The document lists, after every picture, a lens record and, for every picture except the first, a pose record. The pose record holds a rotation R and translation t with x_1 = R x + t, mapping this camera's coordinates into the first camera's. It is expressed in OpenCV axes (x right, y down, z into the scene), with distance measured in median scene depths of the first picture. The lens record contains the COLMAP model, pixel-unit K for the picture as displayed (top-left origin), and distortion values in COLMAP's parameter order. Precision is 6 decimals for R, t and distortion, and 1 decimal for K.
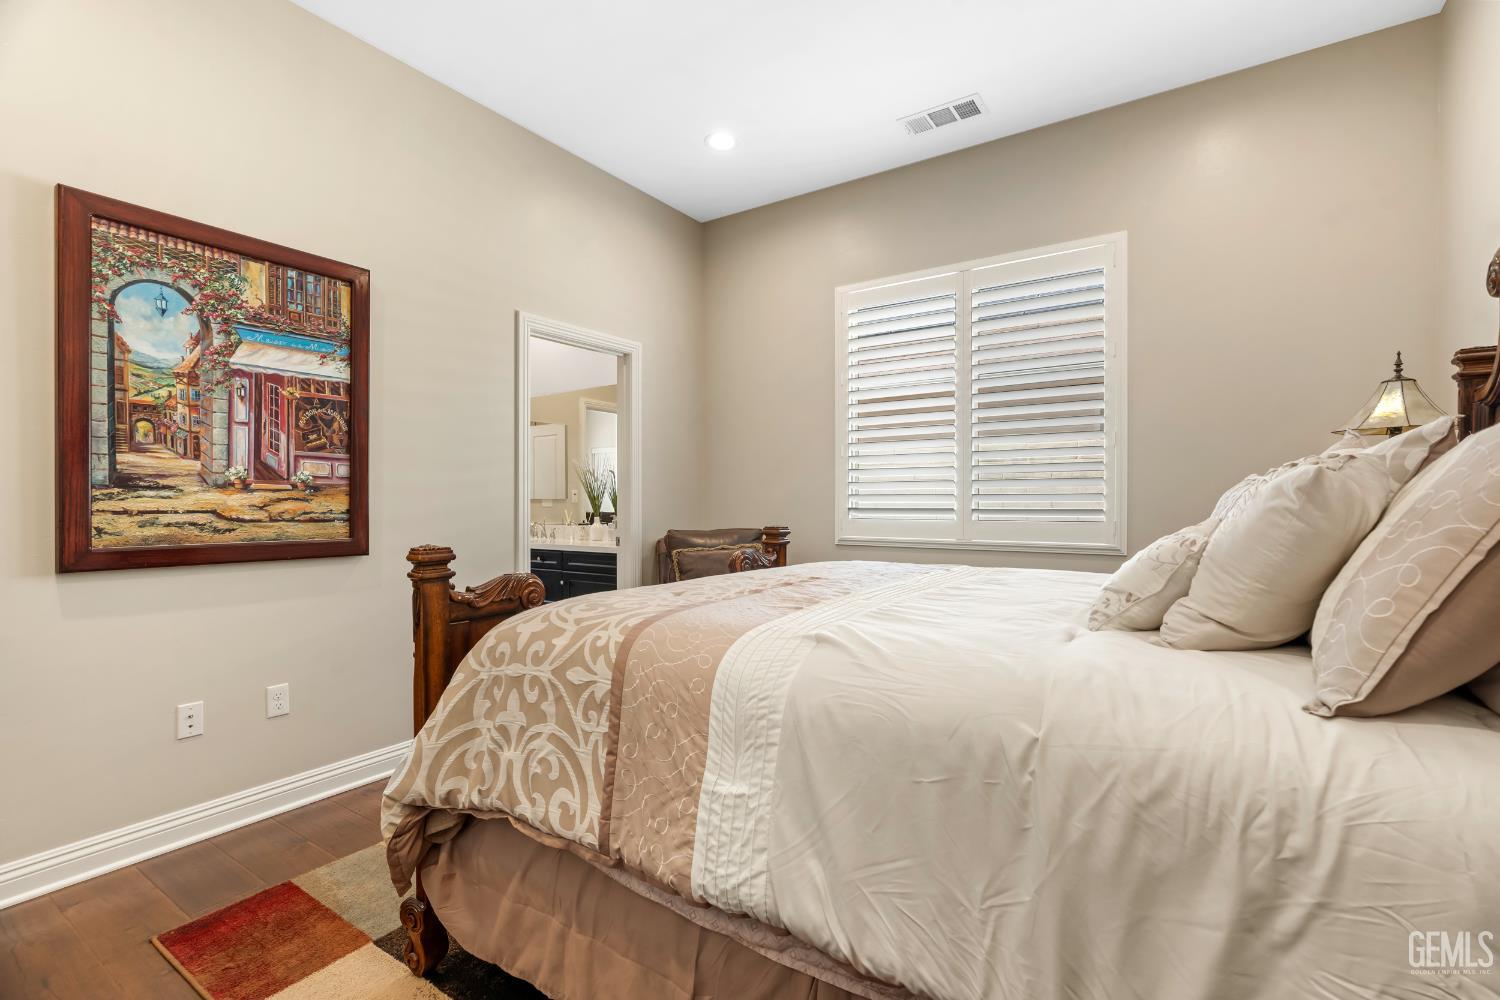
lens RADIAL K [[680.1, 0, 751.0], [0, 680.1, 505.2], [0, 0, 1]] dist [-0.005138, -0.000166]
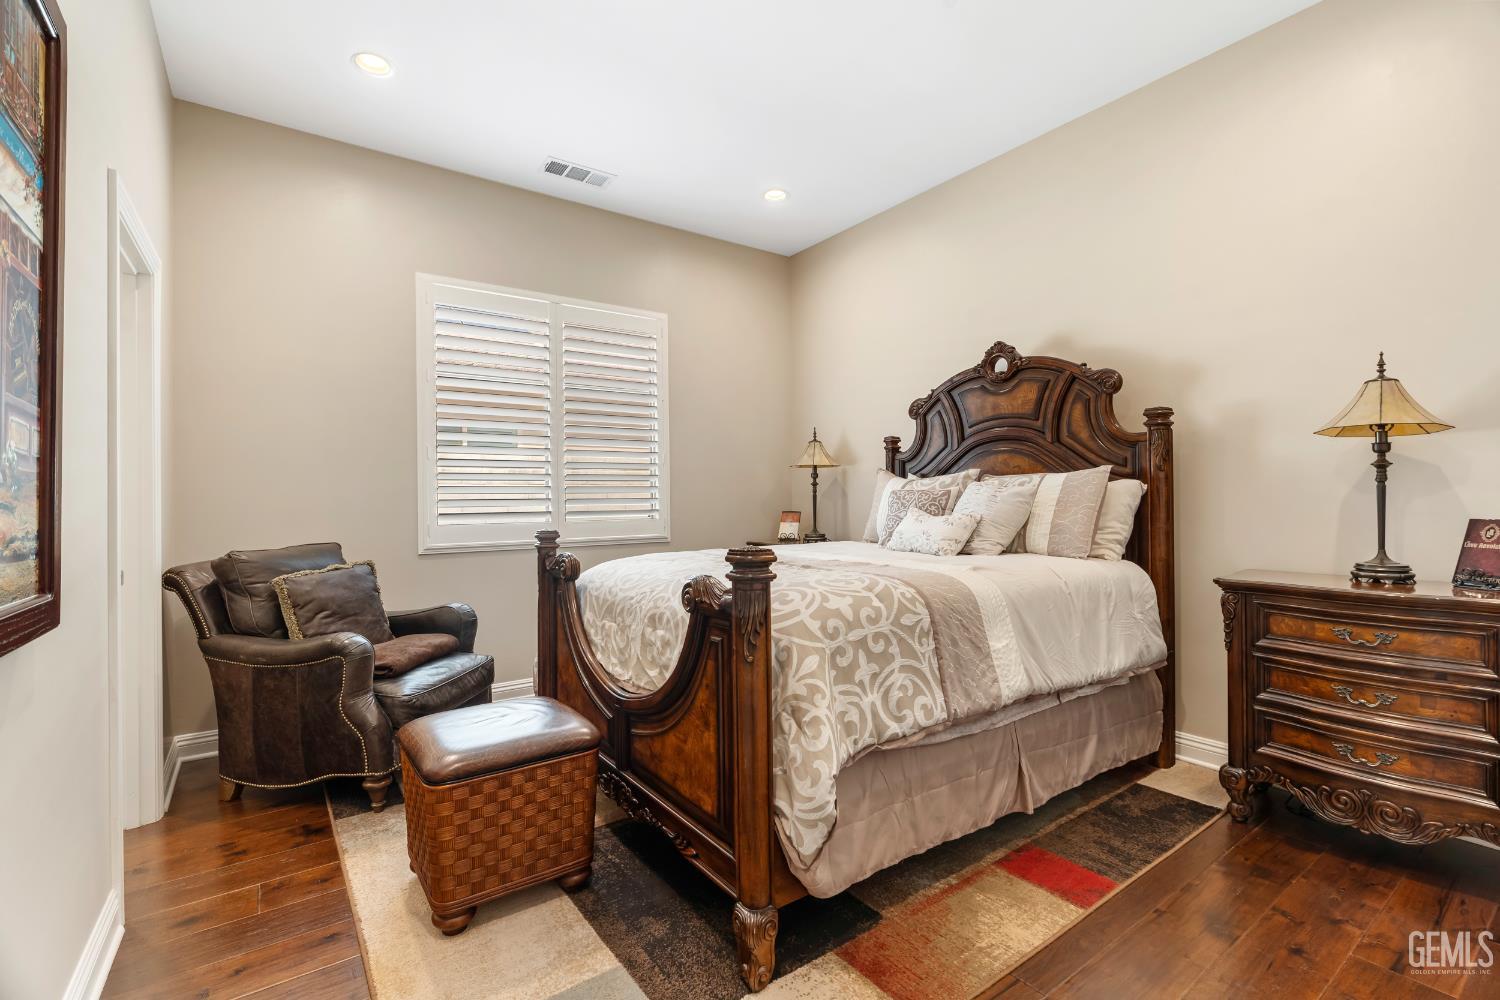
lens RADIAL K [[680.1, 0, 750.6], [0, 680.1, 494.6], [0, 0, 1]] dist [-0.005138, -0.000166]
pose [[0.337644, 0.005521, 0.941258, -1.677680], [0.020344, 0.999706, -0.013161, -0.004216], [-0.941054, 0.023593, 0.337433, 0.792838]]
